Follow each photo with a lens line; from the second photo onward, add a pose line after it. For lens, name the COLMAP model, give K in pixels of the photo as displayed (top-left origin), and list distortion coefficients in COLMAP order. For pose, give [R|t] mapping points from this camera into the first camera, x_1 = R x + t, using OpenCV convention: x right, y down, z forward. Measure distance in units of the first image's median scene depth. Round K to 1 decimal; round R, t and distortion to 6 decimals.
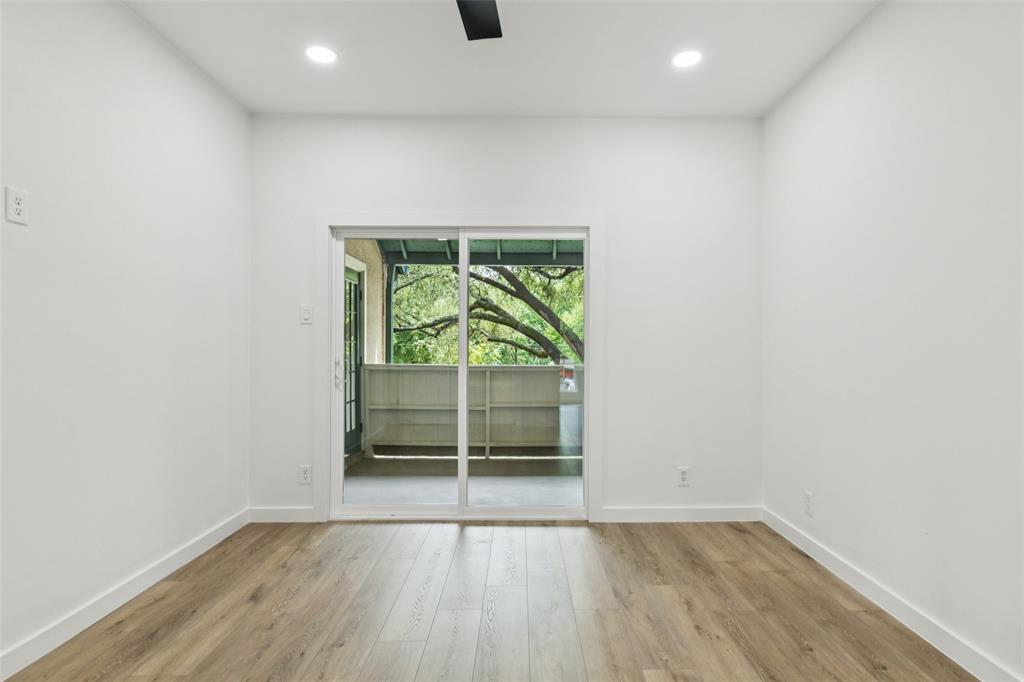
lens RADIAL K [[508.7, 0, 529.4], [0, 508.7, 339.5], [0, 0, 1]] dist [0.006062, -0.000480]
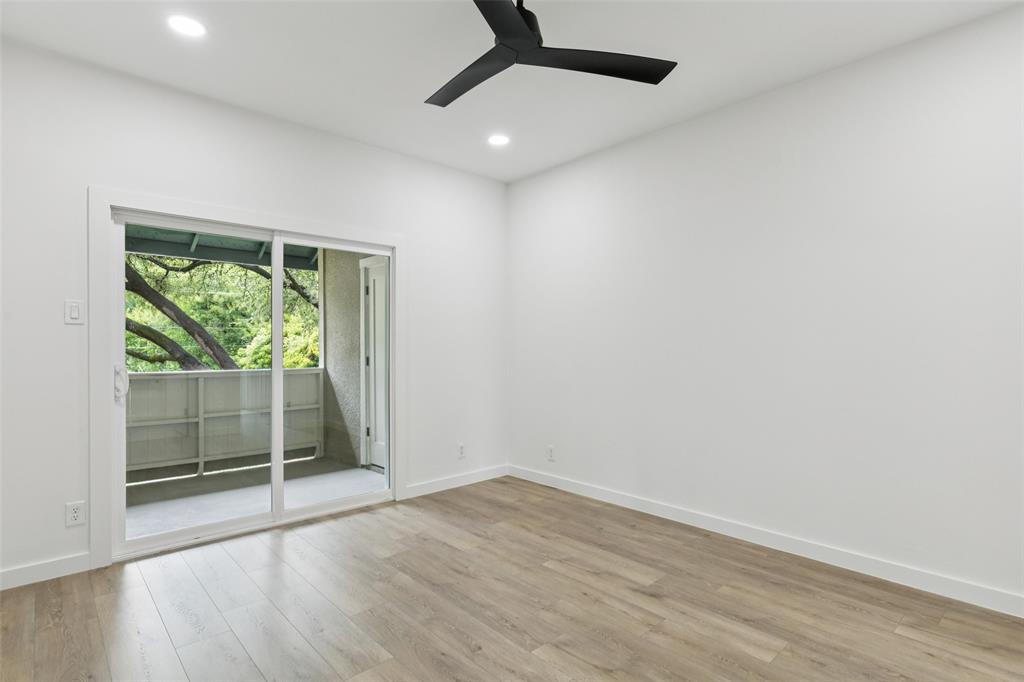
lens RADIAL K [[508.7, 0, 492.9], [0, 508.7, 346.2], [0, 0, 1]] dist [0.006062, -0.000480]
pose [[0.761334, -0.001350, 0.648358, -0.462440], [-0.004851, 0.999958, 0.007779, -0.005760], [-0.648342, -0.009067, 0.761296, -0.027627]]
